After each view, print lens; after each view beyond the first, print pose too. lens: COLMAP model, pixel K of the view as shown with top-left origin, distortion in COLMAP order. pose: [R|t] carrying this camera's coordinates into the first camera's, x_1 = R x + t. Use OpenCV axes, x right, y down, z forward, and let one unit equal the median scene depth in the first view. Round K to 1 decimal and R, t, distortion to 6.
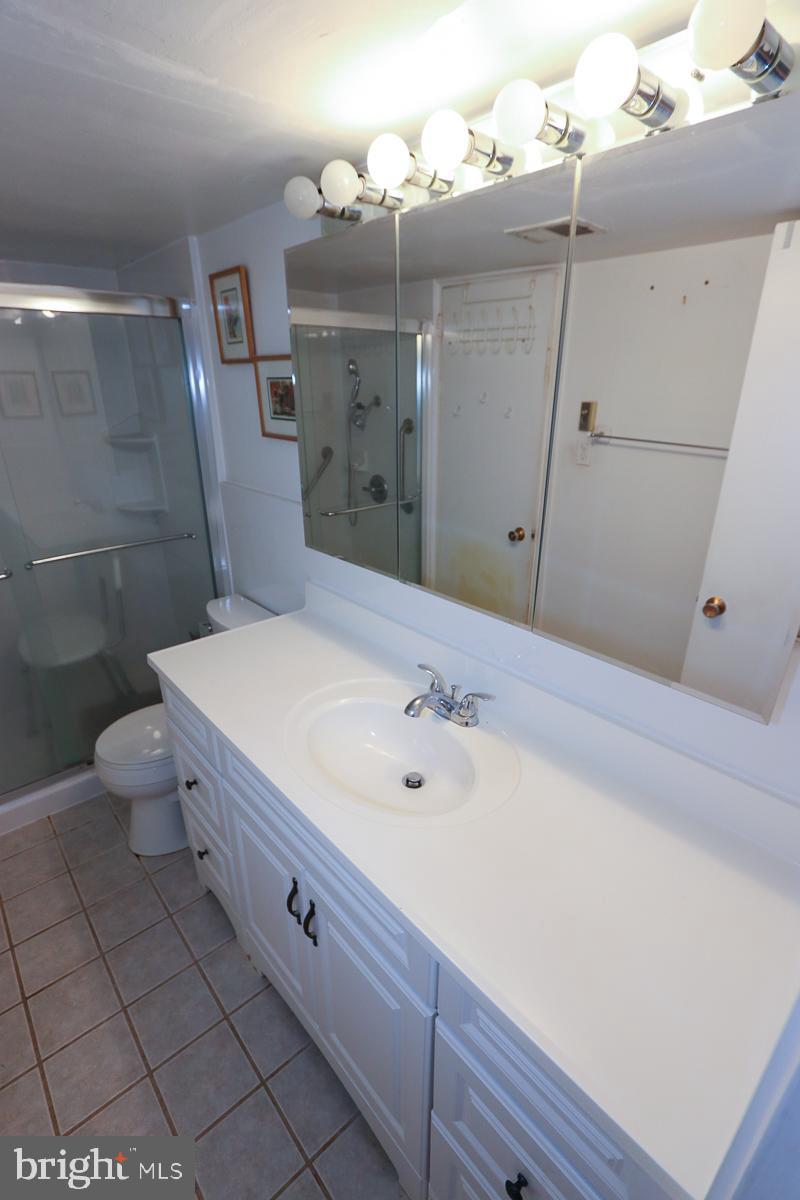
lens RADIAL K [[550.6, 0, 403.4], [0, 550.6, 607.7], [0, 0, 1]] dist [-0.017682, 0.001911]
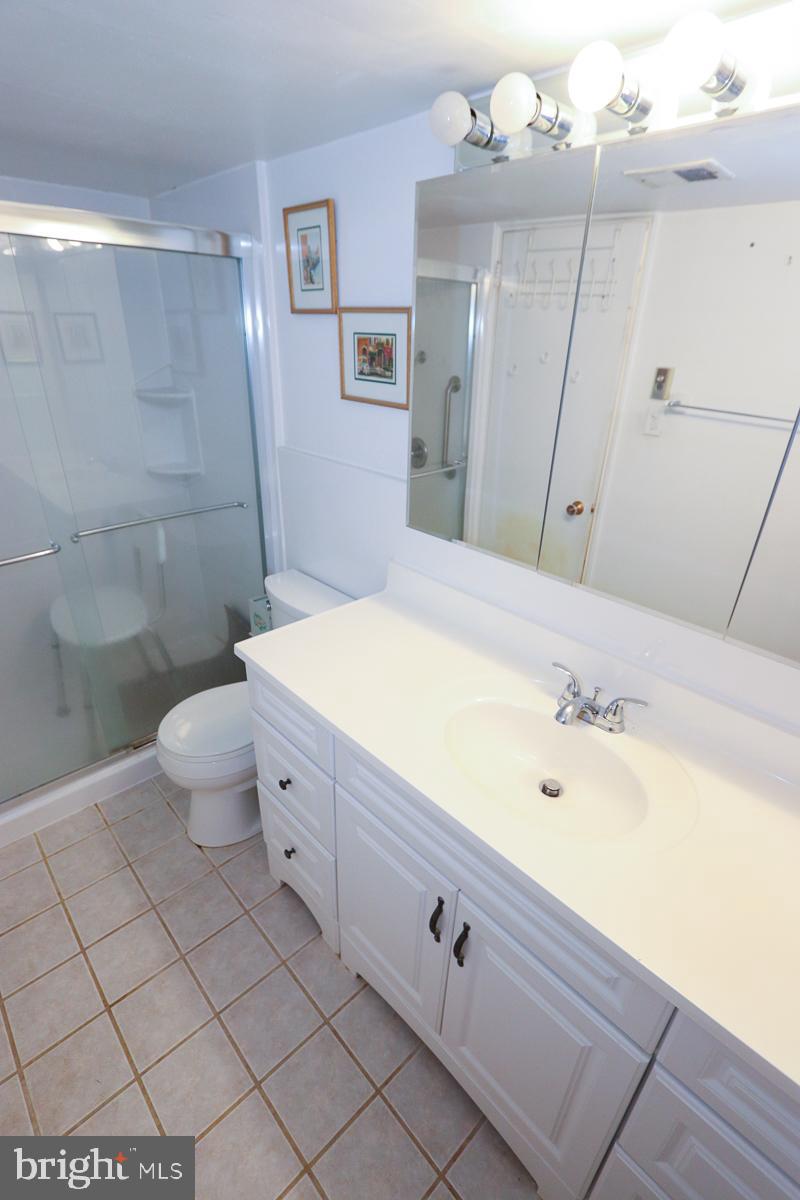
lens RADIAL K [[550.6, 0, 394.0], [0, 550.6, 604.9], [0, 0, 1]] dist [-0.017682, 0.001911]
pose [[0.999044, 0.011818, 0.042084, -0.206789], [-0.014955, 0.997070, 0.075018, -0.044271], [-0.041074, -0.075576, 0.996294, 0.075069]]
